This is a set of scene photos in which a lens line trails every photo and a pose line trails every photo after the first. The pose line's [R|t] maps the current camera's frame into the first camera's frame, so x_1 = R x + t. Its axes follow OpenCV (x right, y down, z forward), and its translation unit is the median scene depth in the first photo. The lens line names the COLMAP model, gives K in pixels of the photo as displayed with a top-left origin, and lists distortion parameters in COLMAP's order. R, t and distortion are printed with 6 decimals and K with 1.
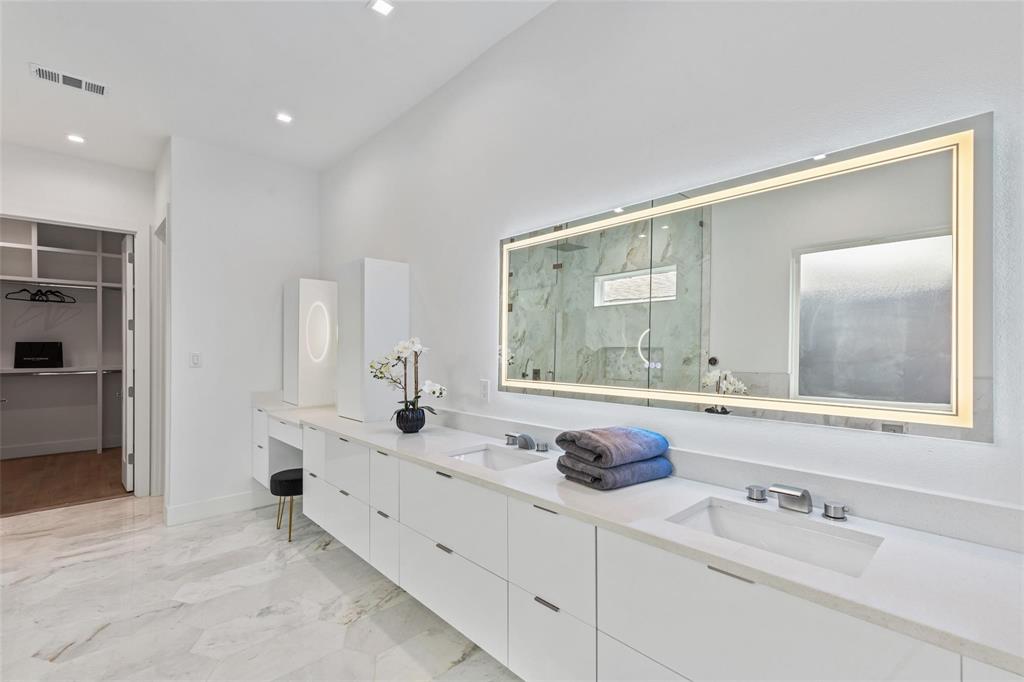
lens RADIAL K [[462.4, 0, 507.4], [0, 462.4, 348.2], [0, 0, 1]] dist [0.005532, -0.000310]
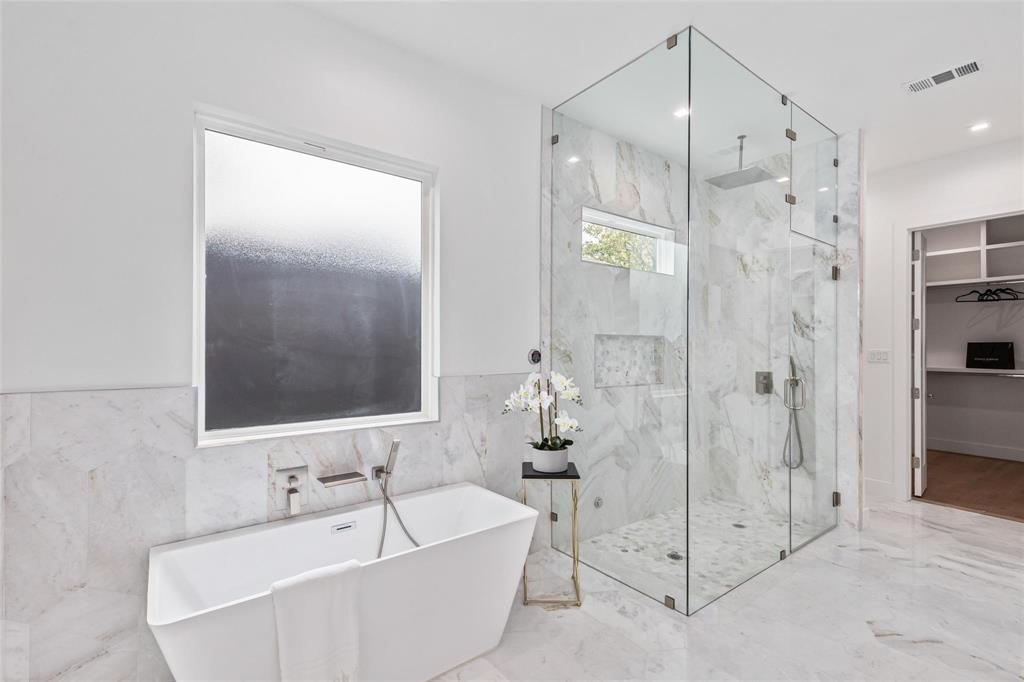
lens RADIAL K [[462.4, 0, 520.5], [0, 462.4, 347.8], [0, 0, 1]] dist [0.005532, -0.000310]
pose [[-0.085726, 0.002294, -0.996316, 0.062254], [-0.005473, 0.999981, 0.002773, 0.001022], [0.996304, 0.005691, -0.085712, 0.098413]]
